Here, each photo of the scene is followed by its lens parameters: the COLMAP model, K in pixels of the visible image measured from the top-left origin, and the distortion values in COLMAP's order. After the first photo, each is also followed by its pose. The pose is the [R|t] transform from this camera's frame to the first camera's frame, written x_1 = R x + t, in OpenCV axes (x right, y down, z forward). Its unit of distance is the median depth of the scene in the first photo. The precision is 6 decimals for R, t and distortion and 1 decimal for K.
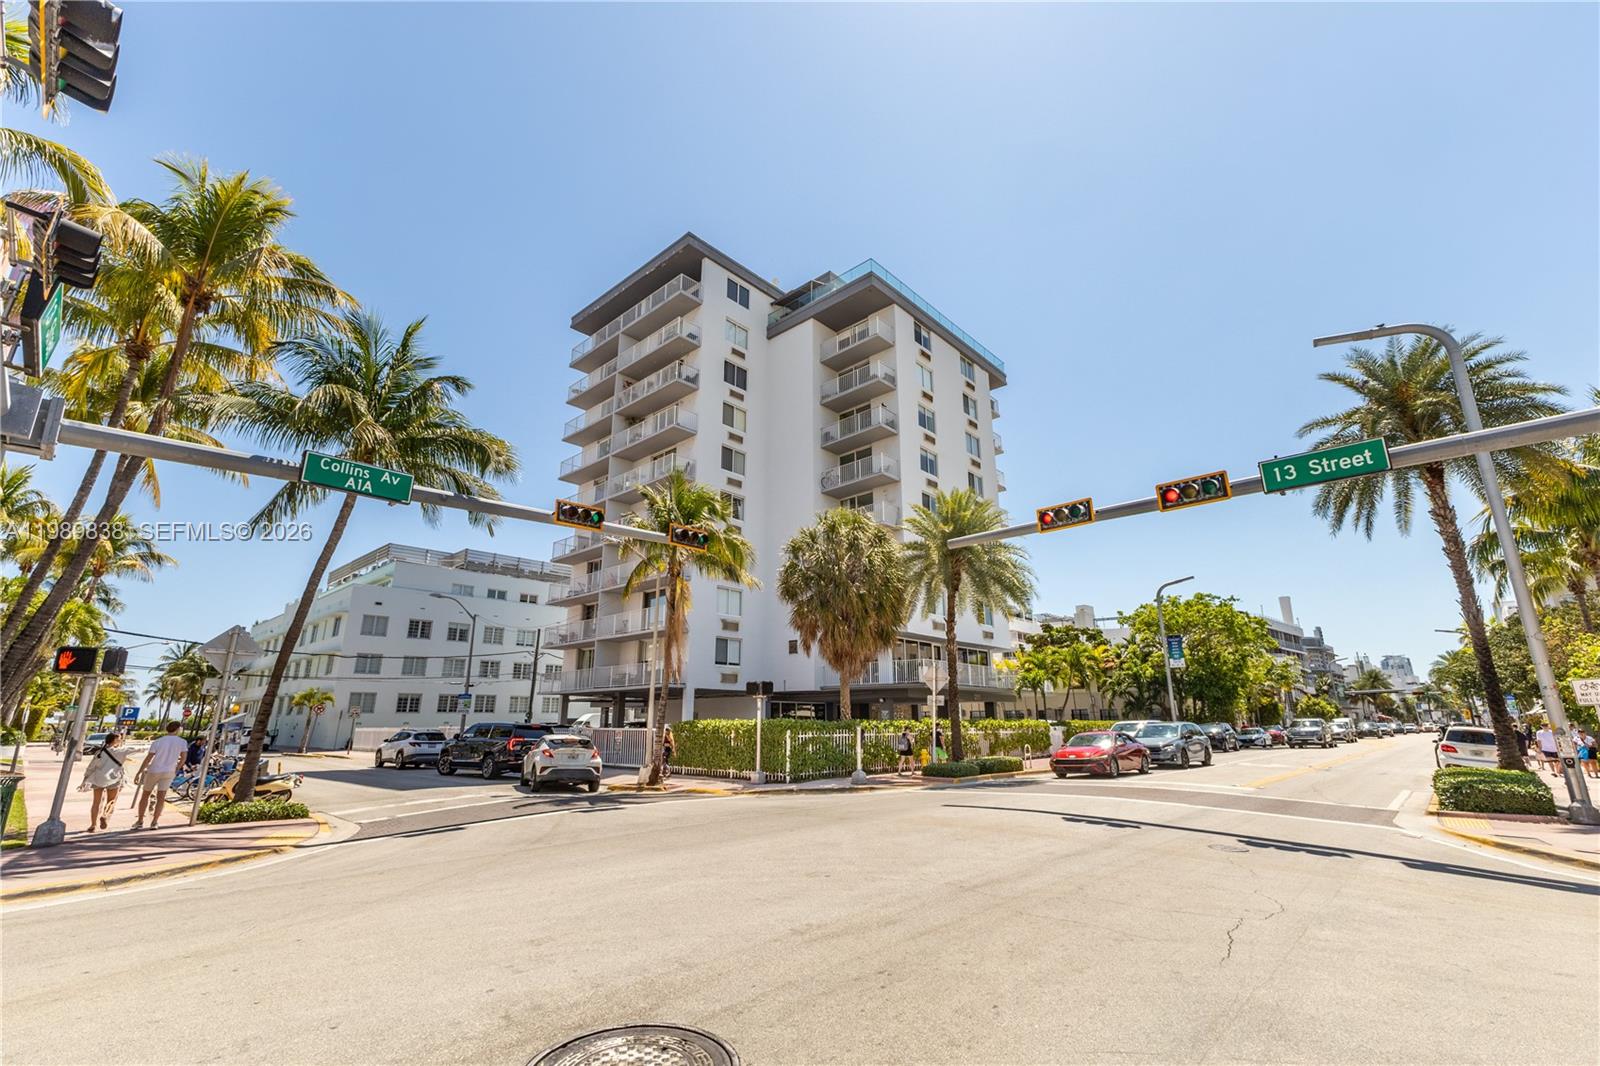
lens RADIAL K [[694.4, 0, 798.8], [0, 694.4, 536.1], [0, 0, 1]] dist [0.019268, -0.004812]
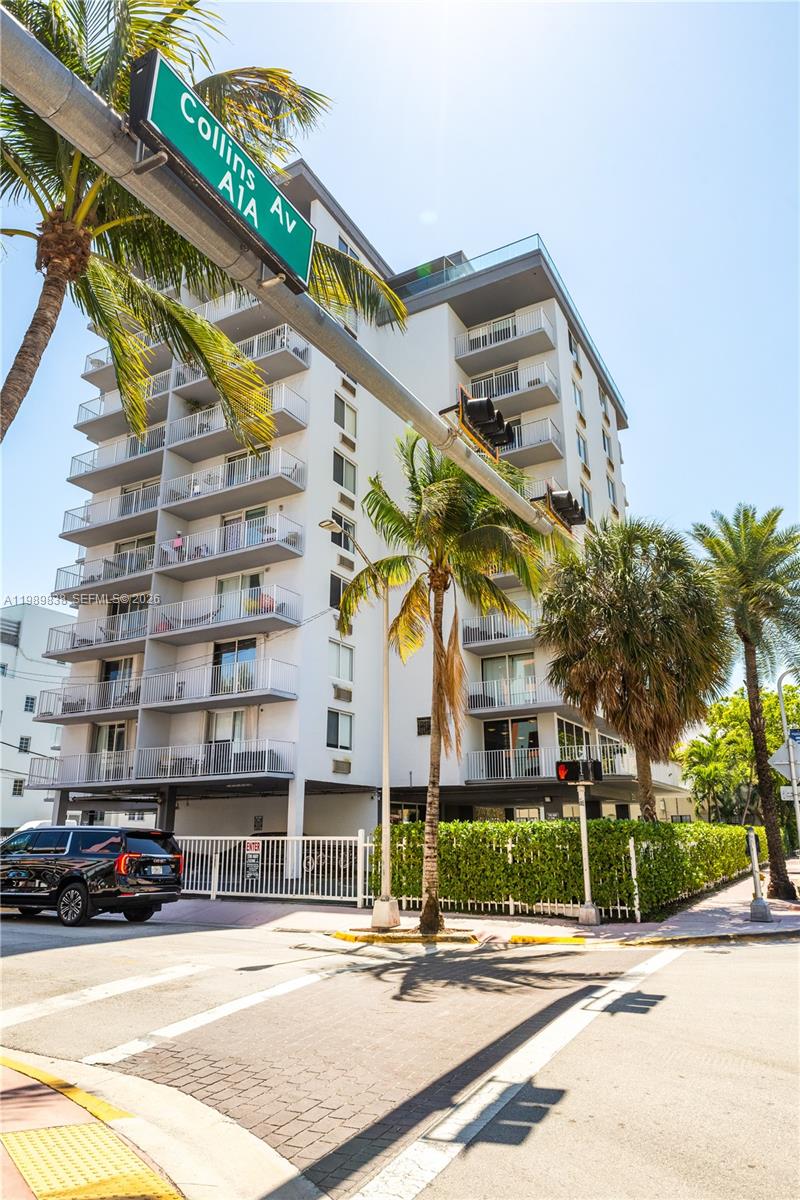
lens RADIAL K [[772.9, 0, 401.1], [0, 772.9, 600.3], [0, 0, 1]] dist [0.023201, -0.000338]
pose [[0.971948, 0.066690, 0.225544, -0.214317], [-0.059684, 0.997503, -0.037749, 0.055140], [-0.227498, 0.023229, 0.973501, 0.190683]]
